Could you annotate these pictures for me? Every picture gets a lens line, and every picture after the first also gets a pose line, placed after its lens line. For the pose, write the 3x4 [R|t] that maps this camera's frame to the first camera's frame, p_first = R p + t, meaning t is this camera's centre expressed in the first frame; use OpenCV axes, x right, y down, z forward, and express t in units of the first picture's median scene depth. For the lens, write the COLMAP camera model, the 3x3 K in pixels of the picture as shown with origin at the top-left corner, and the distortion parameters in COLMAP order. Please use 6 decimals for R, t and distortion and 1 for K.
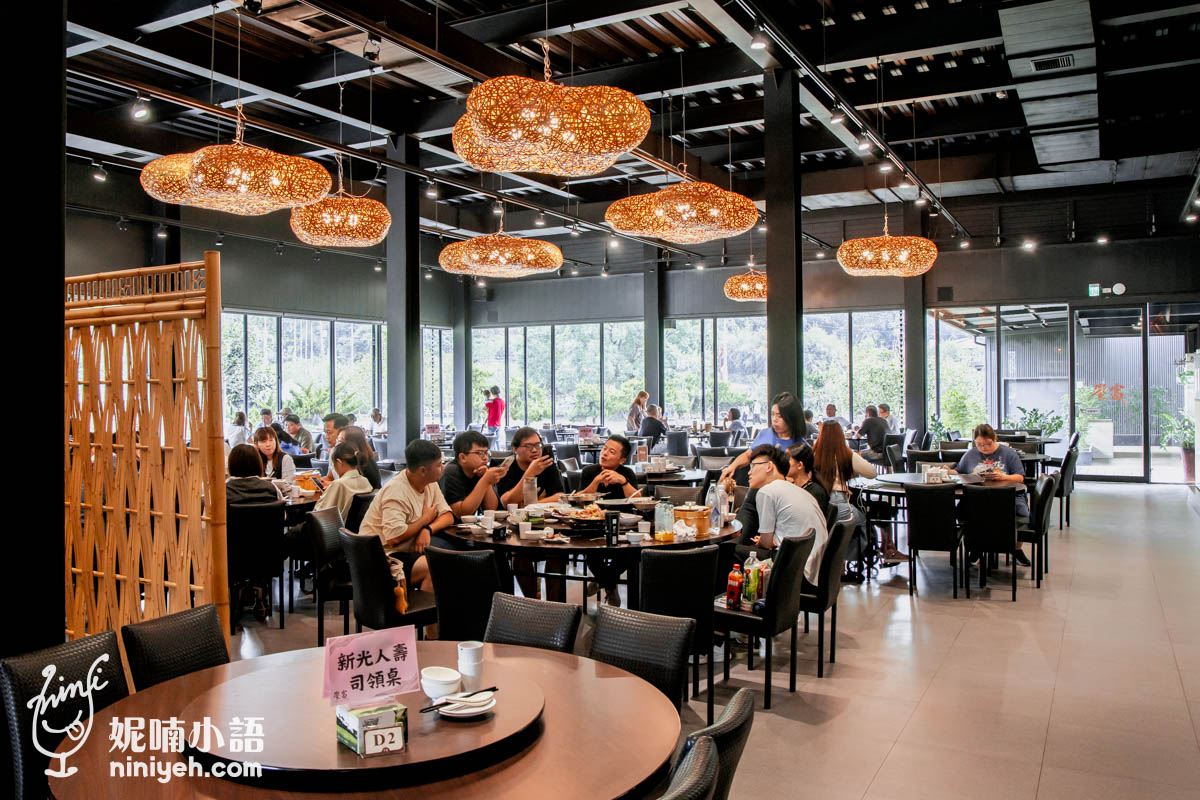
lens RADIAL K [[968.1, 0, 600.0], [0, 968.1, 400.0], [0, 0, 1]] dist [0.003103, 0.001734]
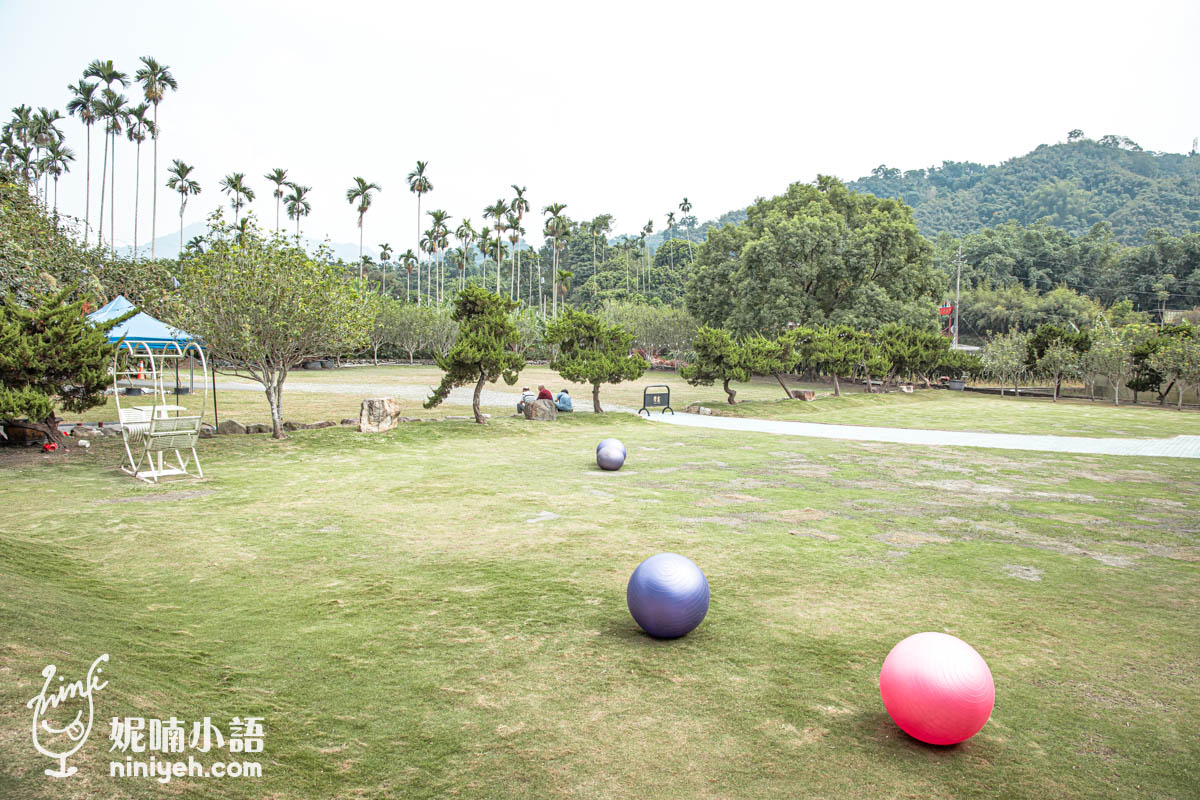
lens RADIAL K [[821.7, 0, 600.0], [0, 821.7, 400.0], [0, 0, 1]] dist [-0.095300, 0.080715]
pose [[0.958074, 0.048373, -0.282409, 0.028113], [-0.033027, 0.997720, 0.058853, 0.000512], [0.284612, -0.047059, 0.957487, 0.176428]]
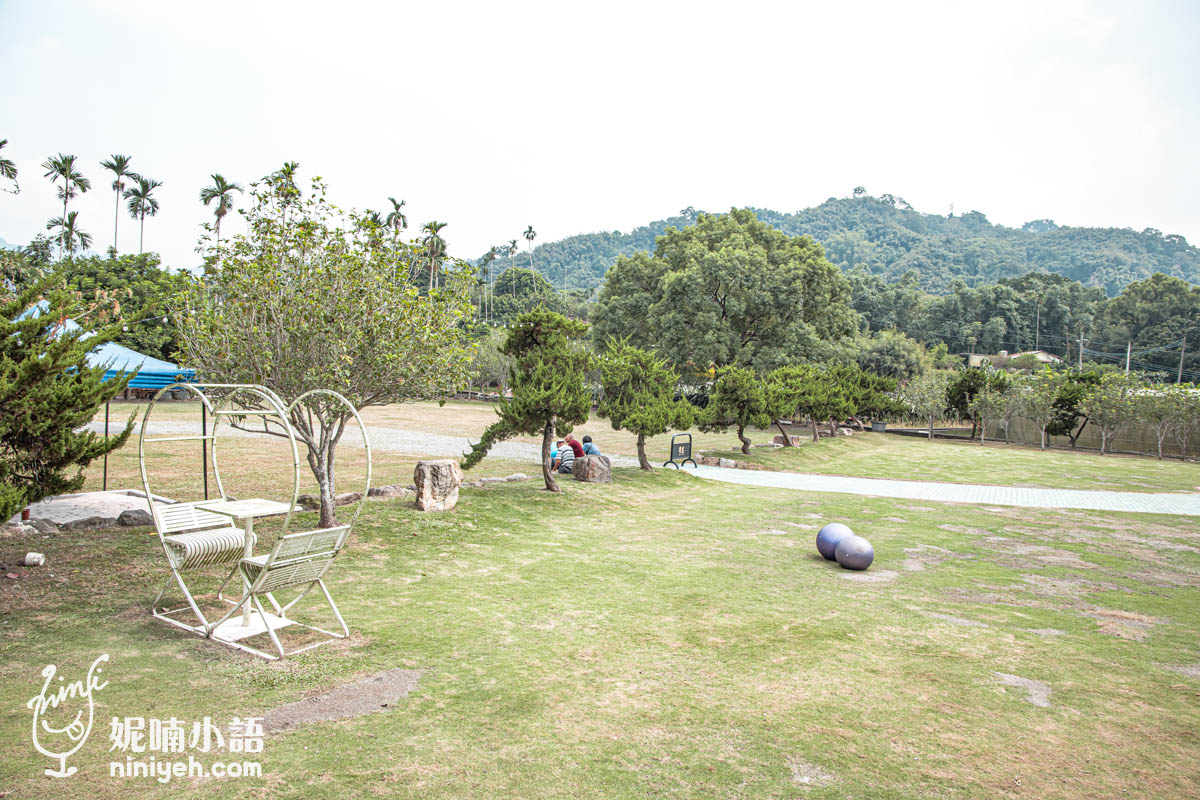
lens RADIAL K [[821.7, 0, 600.0], [0, 821.7, 400.0], [0, 0, 1]] dist [-0.095300, 0.080715]
pose [[0.997346, 0.053173, -0.049735, -0.027075], [-0.052604, 0.998535, 0.012682, -0.000030], [0.050337, -0.010032, 0.998682, 0.202908]]
